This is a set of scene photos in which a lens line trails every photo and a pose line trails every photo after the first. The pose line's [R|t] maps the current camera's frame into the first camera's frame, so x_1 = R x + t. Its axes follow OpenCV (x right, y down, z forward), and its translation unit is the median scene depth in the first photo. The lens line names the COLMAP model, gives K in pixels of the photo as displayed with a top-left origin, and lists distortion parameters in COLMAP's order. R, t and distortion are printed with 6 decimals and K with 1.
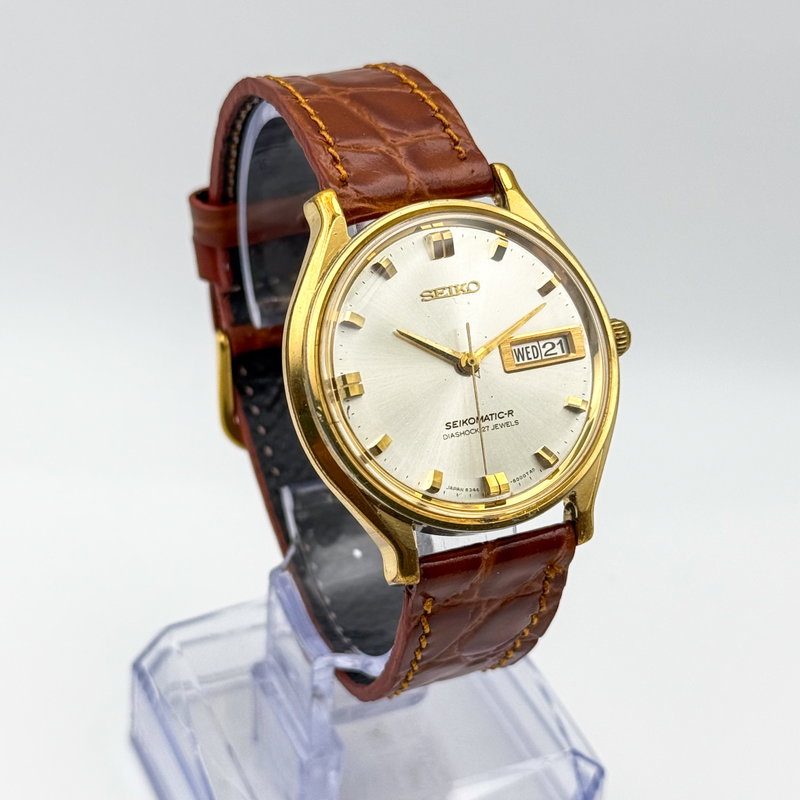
lens RADIAL K [[2016.5, 0, 400.9], [0, 2016.5, 400.9], [0, 0, 1]] dist [0.245356, 0.000000]
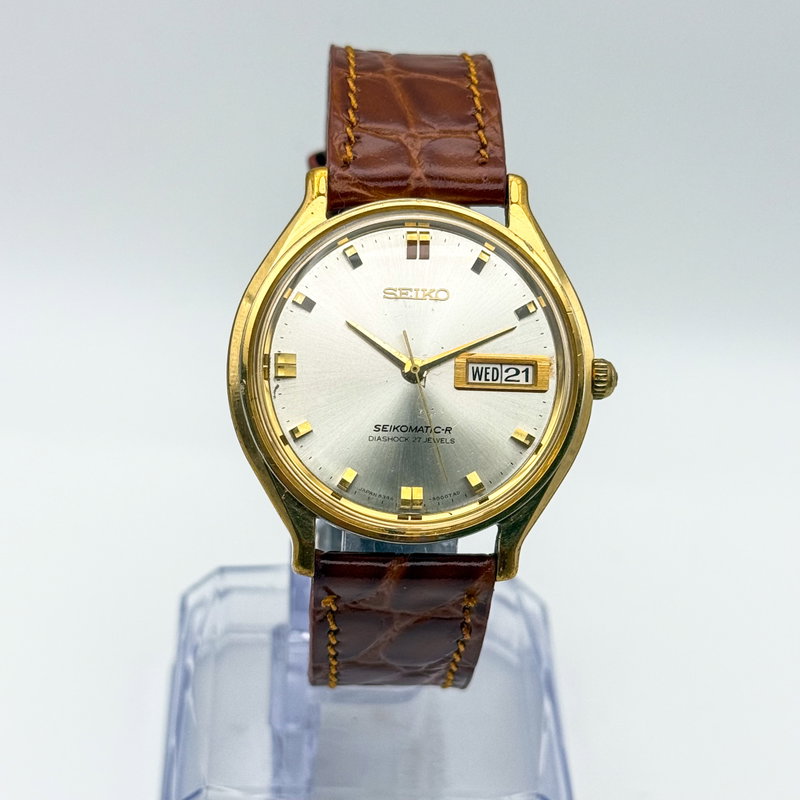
lens RADIAL K [[2016.5, 0, 379.7], [0, 2016.5, 426.3], [0, 0, 1]] dist [0.245356, 0.000000]
pose [[0.926236, 0.221487, -0.305009, 0.312261], [-0.213437, 0.975116, 0.059941, -0.045733], [0.310696, 0.009581, 0.950461, 0.070963]]
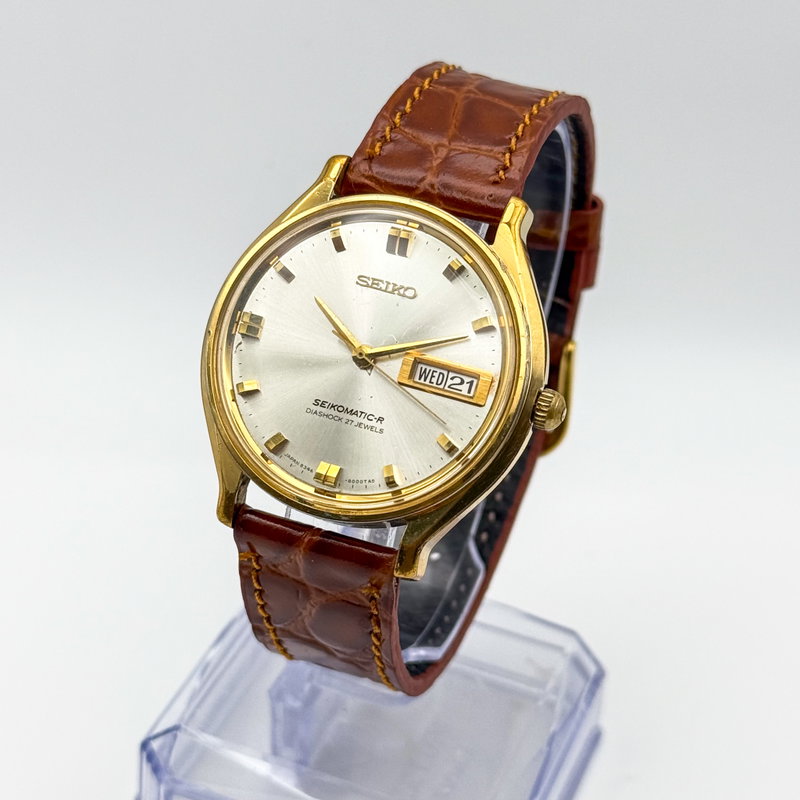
lens RADIAL K [[2016.5, 0, 395.7], [0, 2016.5, 401.6], [0, 0, 1]] dist [0.245356, 0.000000]
pose [[0.707700, 0.388783, -0.589923, 0.632580], [-0.417239, 0.903807, 0.095105, -0.098300], [0.570151, 0.178833, 0.801839, 0.200034]]
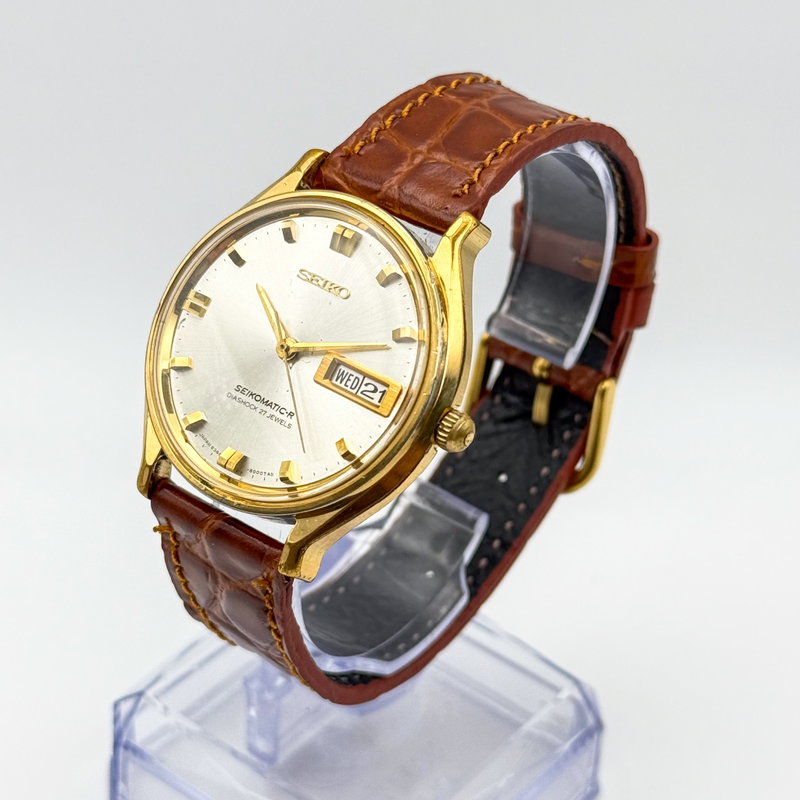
lens RADIAL K [[2016.5, 0, 398.1], [0, 2016.5, 399.5], [0, 0, 1]] dist [0.245356, 0.000000]
pose [[0.475388, 0.473924, -0.741217, 0.794893], [-0.520033, 0.830937, 0.197761, -0.219327], [0.709628, 0.291445, 0.641473, 0.393182]]
